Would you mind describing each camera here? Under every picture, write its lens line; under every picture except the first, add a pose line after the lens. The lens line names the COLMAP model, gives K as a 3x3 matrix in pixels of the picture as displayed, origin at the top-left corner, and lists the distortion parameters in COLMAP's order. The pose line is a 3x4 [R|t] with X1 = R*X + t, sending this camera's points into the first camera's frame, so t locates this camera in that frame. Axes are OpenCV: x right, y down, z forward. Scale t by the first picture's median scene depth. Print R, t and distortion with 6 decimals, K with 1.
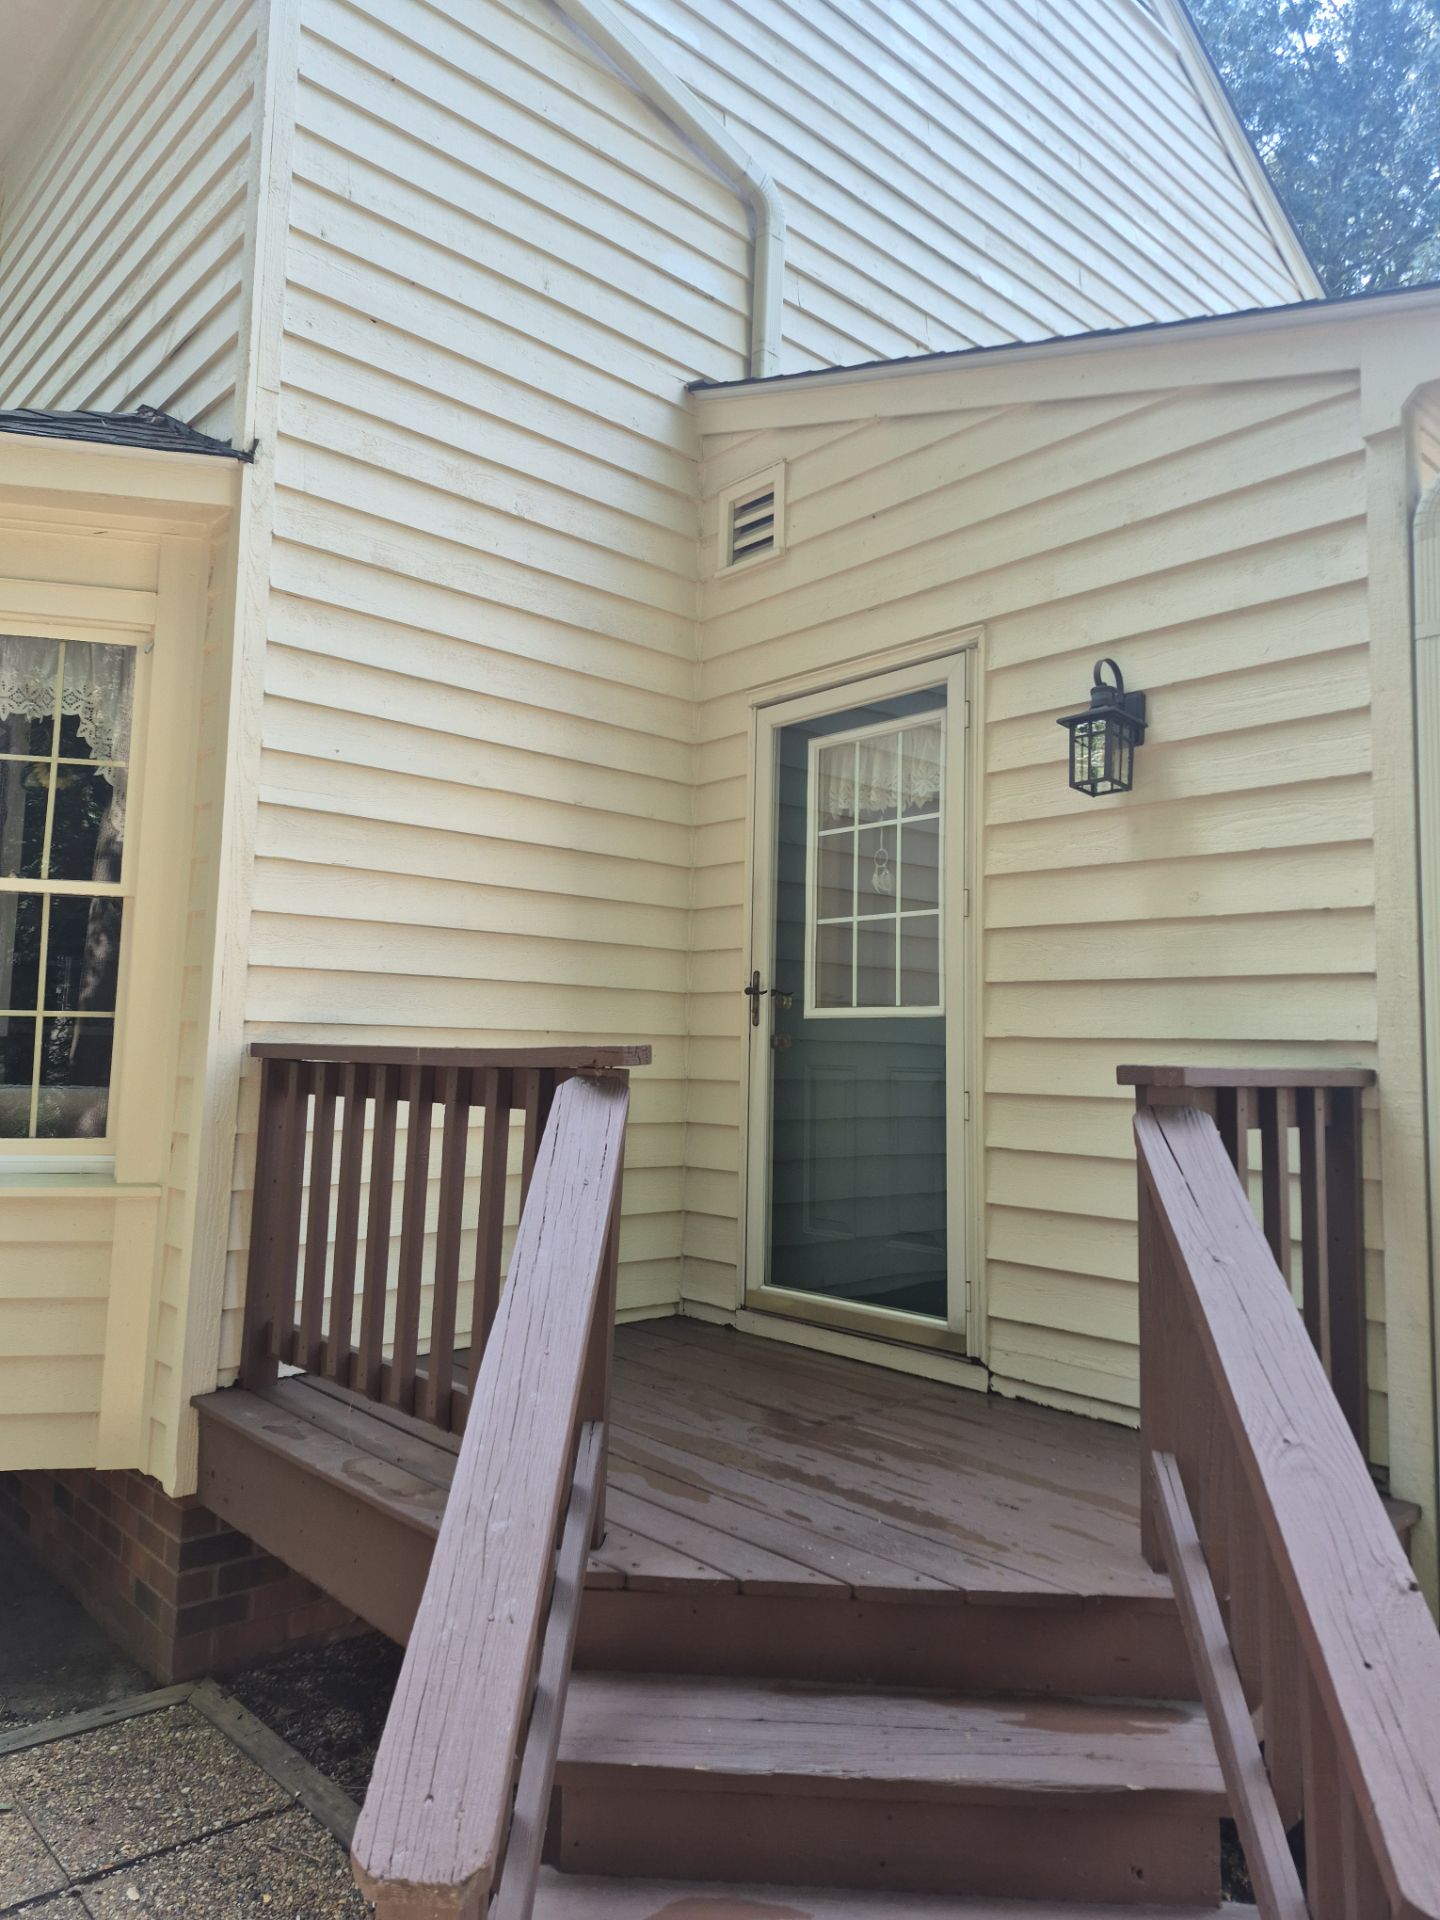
lens RADIAL K [[1319.0, 0, 730.8], [0, 1319.0, 952.7], [0, 0, 1]] dist [0.076765, -0.063887]
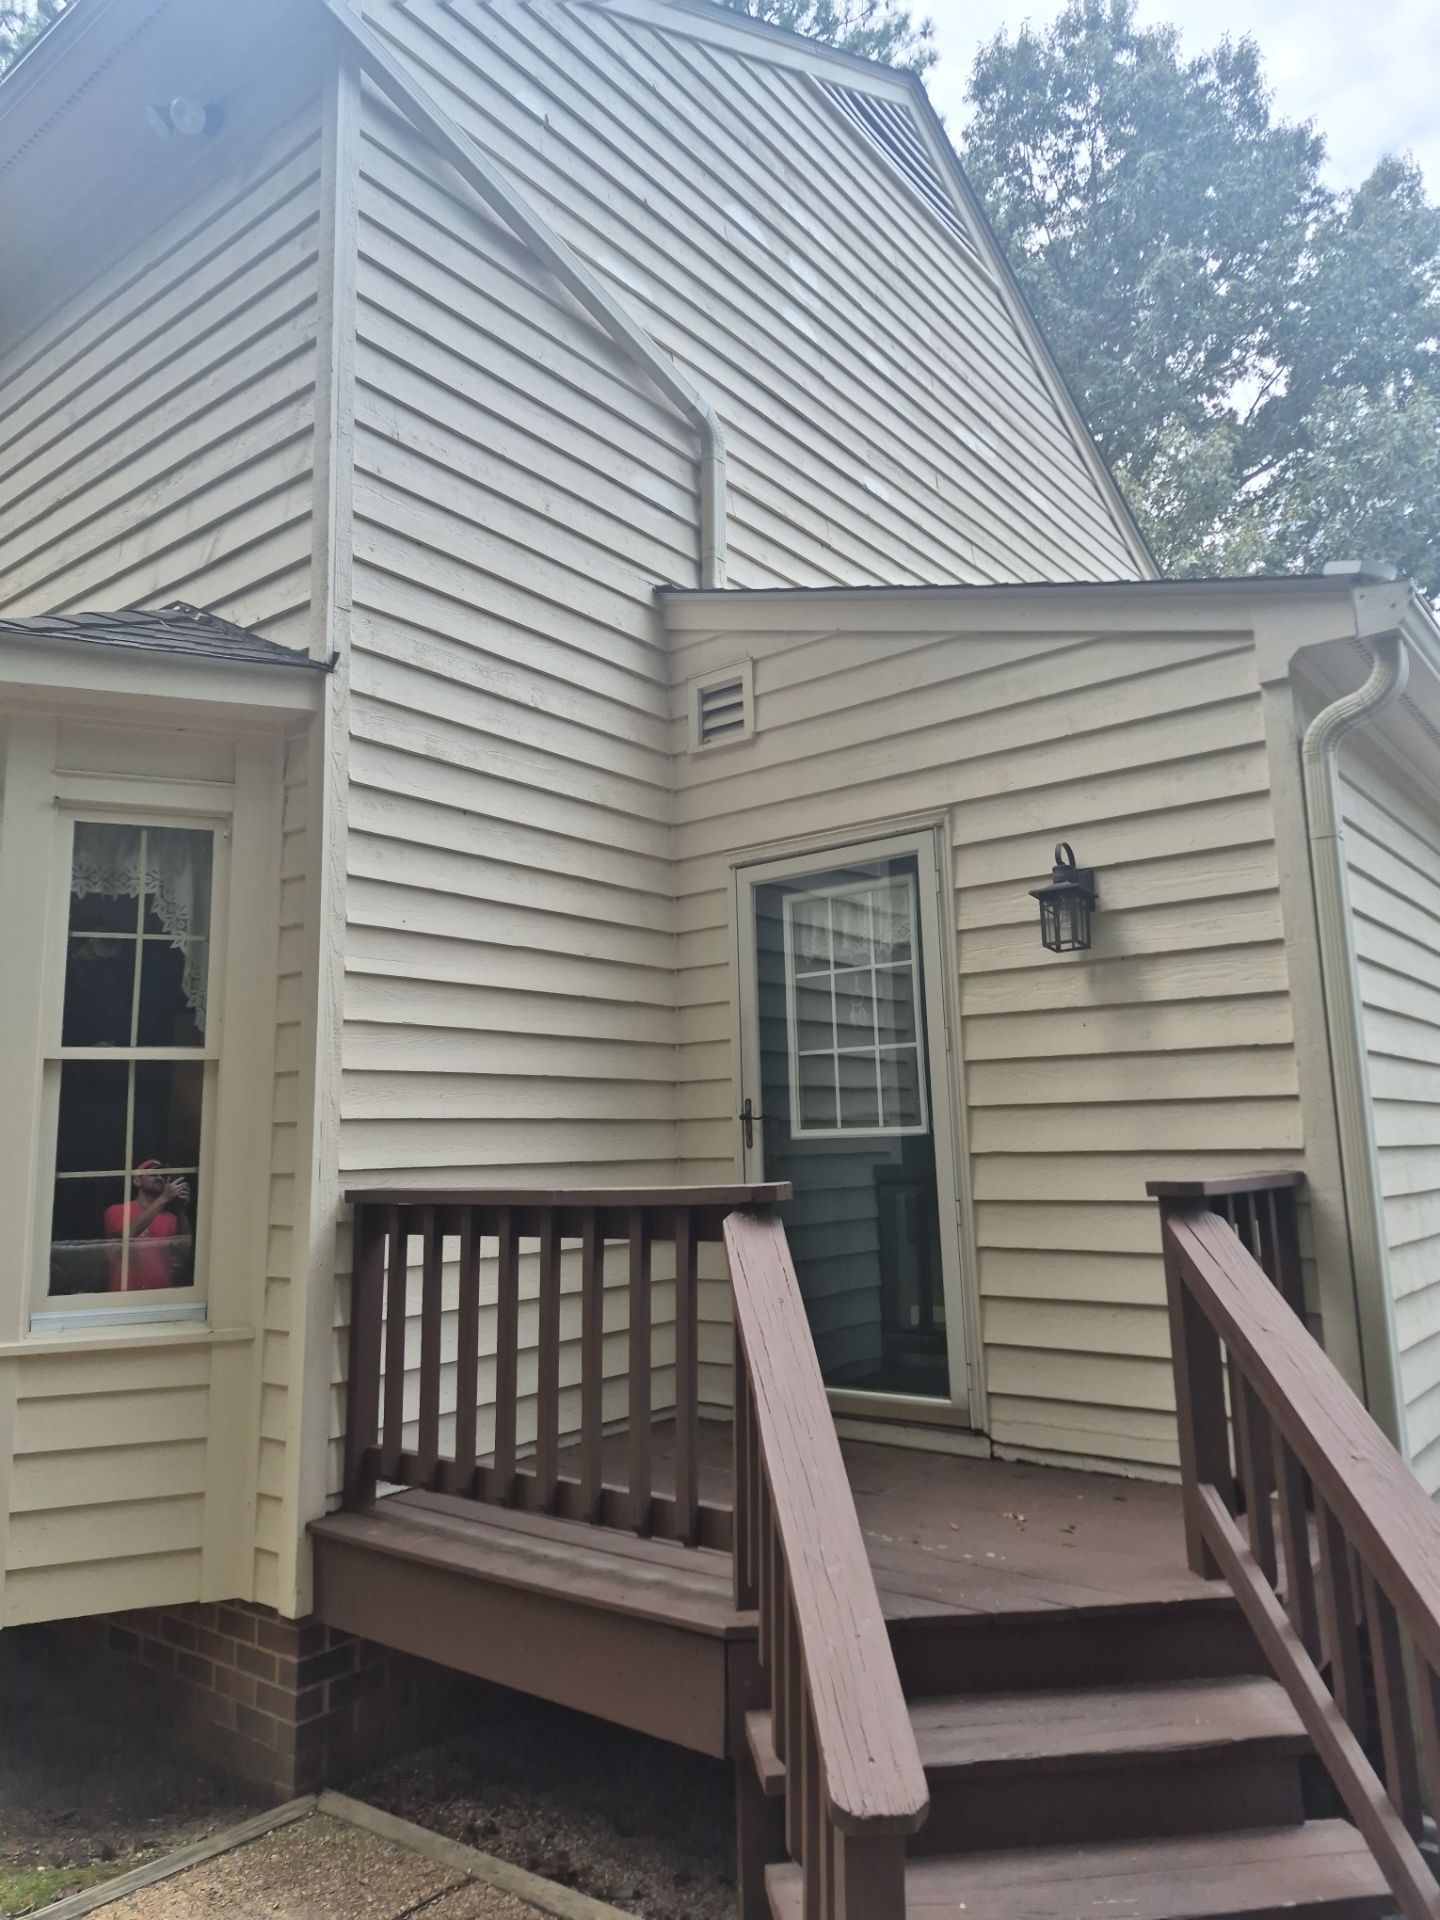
lens RADIAL K [[1319.0, 0, 734.1], [0, 1319.0, 966.3], [0, 0, 1]] dist [0.076765, -0.063887]
pose [[0.985124, -0.021932, 0.170438, -0.217706], [0.032253, 0.997794, -0.058026, -0.041733], [-0.168789, 0.062660, 0.983659, -0.145561]]
